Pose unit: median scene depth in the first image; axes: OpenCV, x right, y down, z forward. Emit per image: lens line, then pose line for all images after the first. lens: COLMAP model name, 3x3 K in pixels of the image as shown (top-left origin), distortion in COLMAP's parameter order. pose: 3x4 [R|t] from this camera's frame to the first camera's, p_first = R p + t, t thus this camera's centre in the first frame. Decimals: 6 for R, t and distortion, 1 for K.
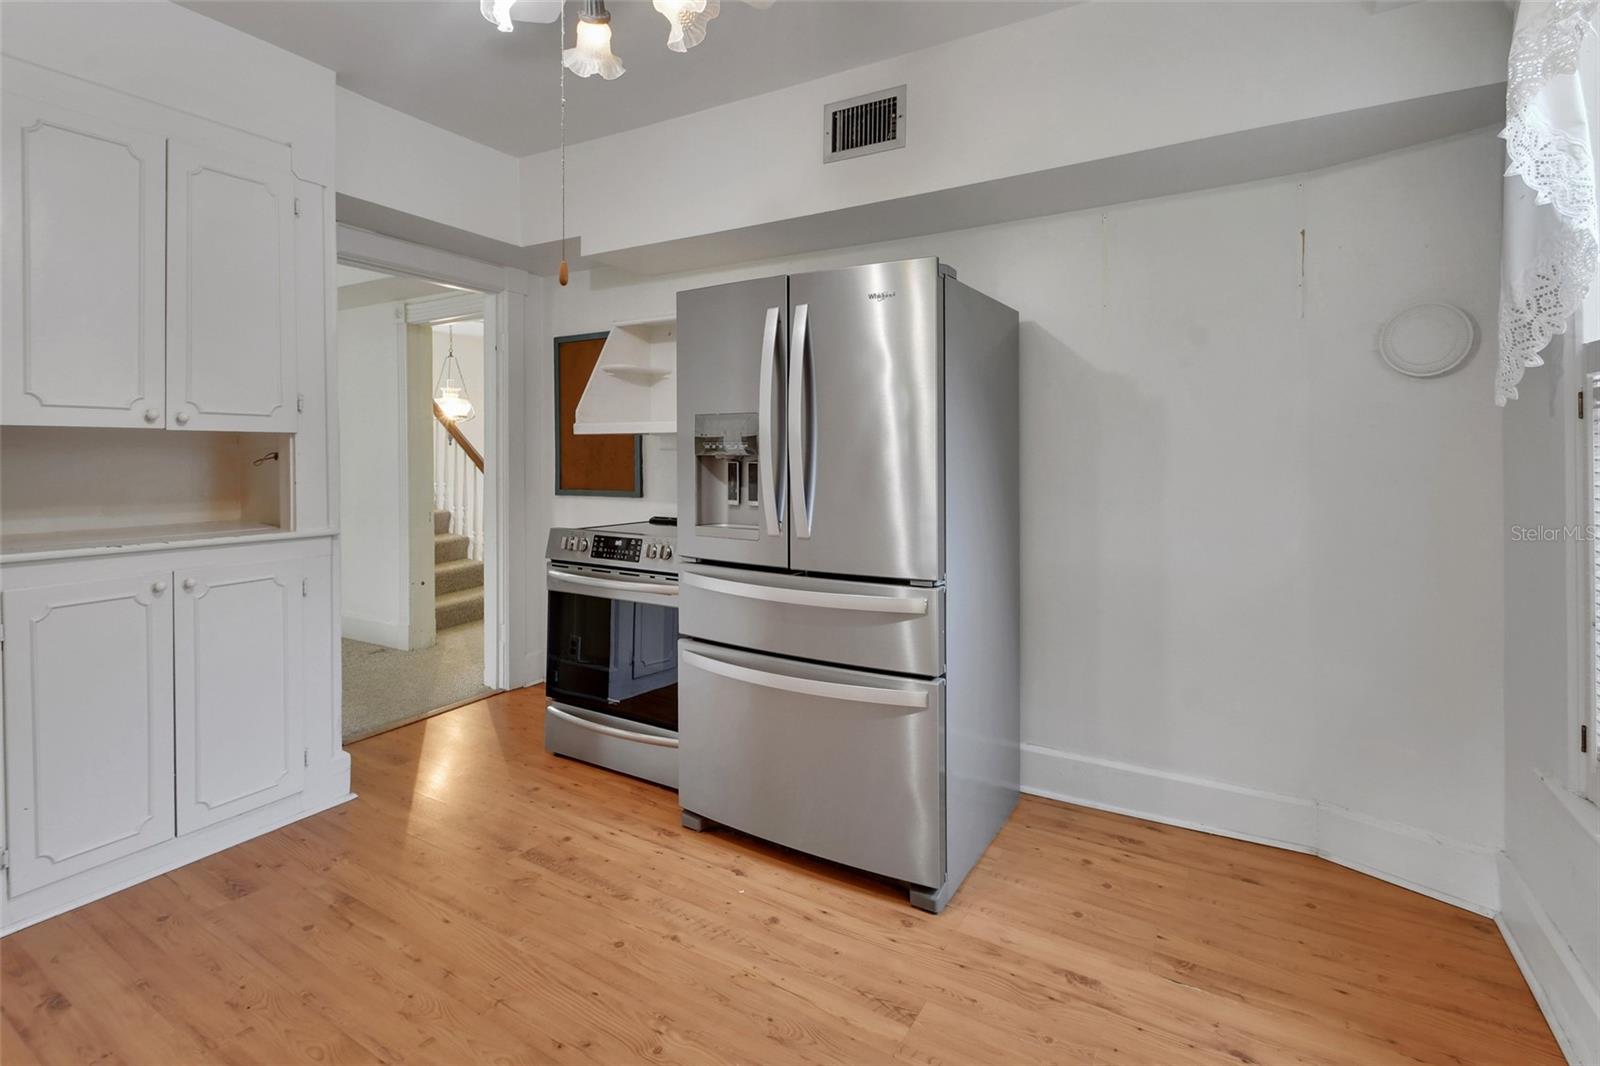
lens RADIAL K [[737.9, 0, 800.0], [0, 737.9, 533.0], [0, 0, 1]] dist [0.000032, -0.000327]
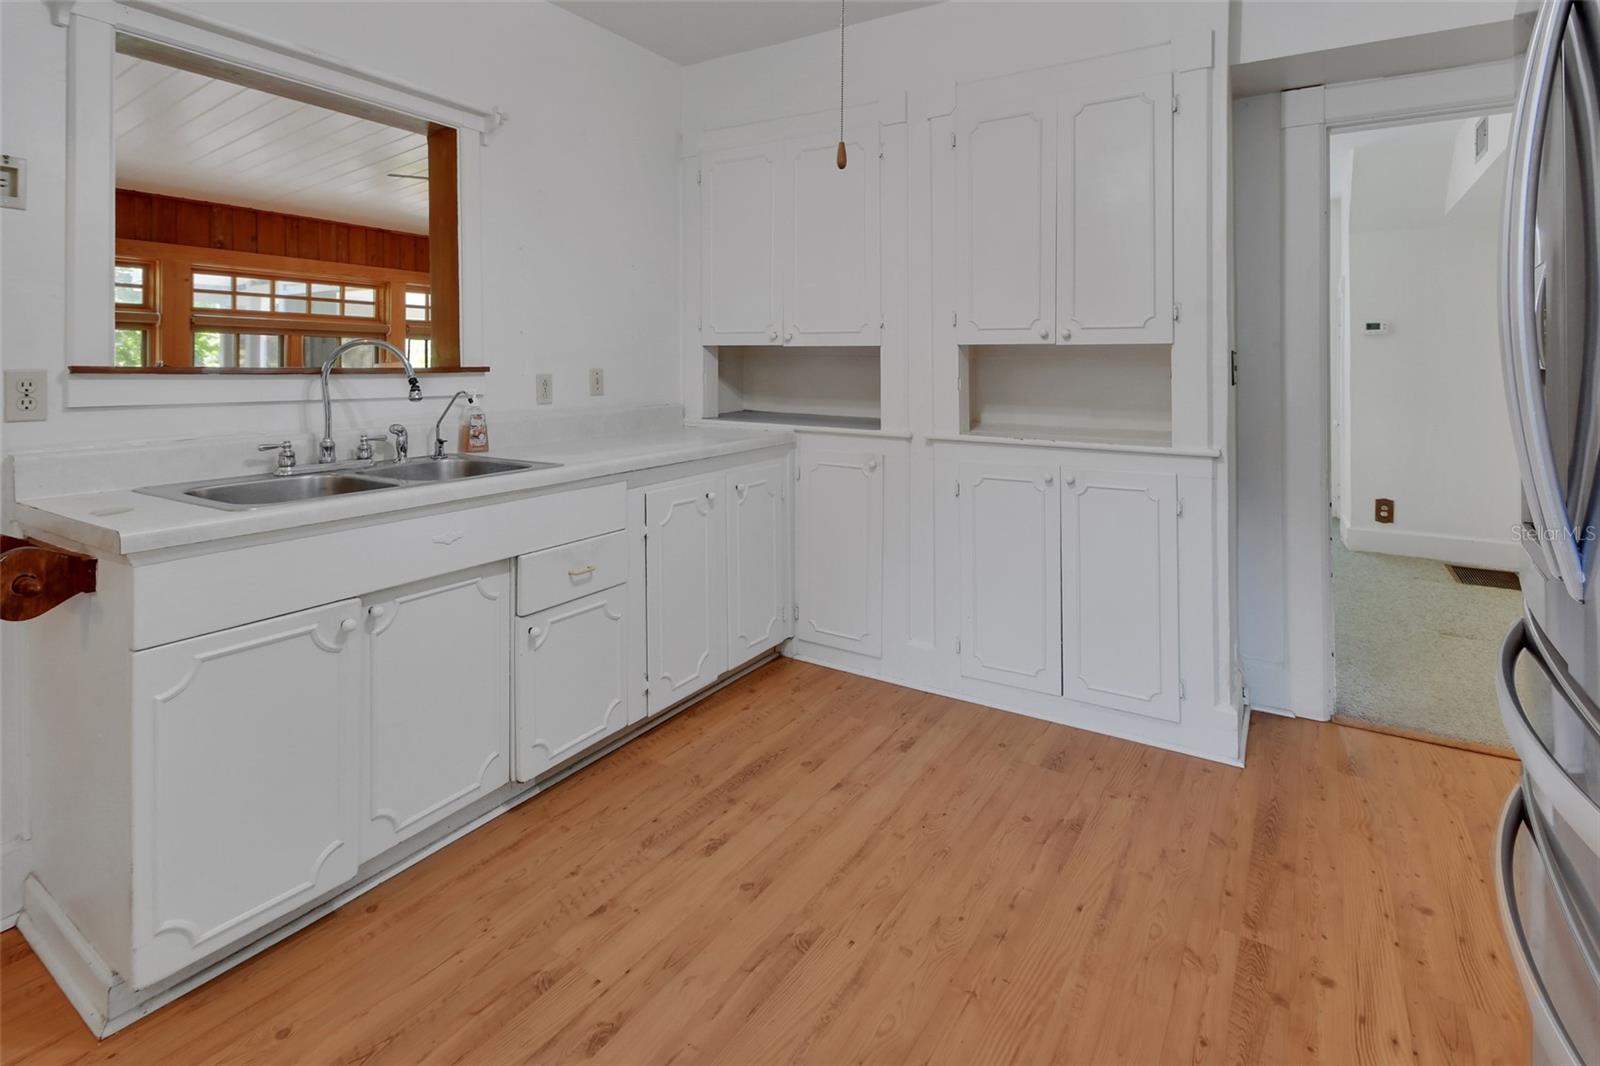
lens RADIAL K [[785.9, 0, 801.0], [0, 785.9, 431.8], [0, 0, 1]] dist [0.011820, 0.000239]
pose [[-0.033958, 0.082189, -0.996038, 0.400335], [-0.113532, 0.989844, 0.085549, -0.063490], [0.992954, 0.115987, -0.024282, 0.636161]]
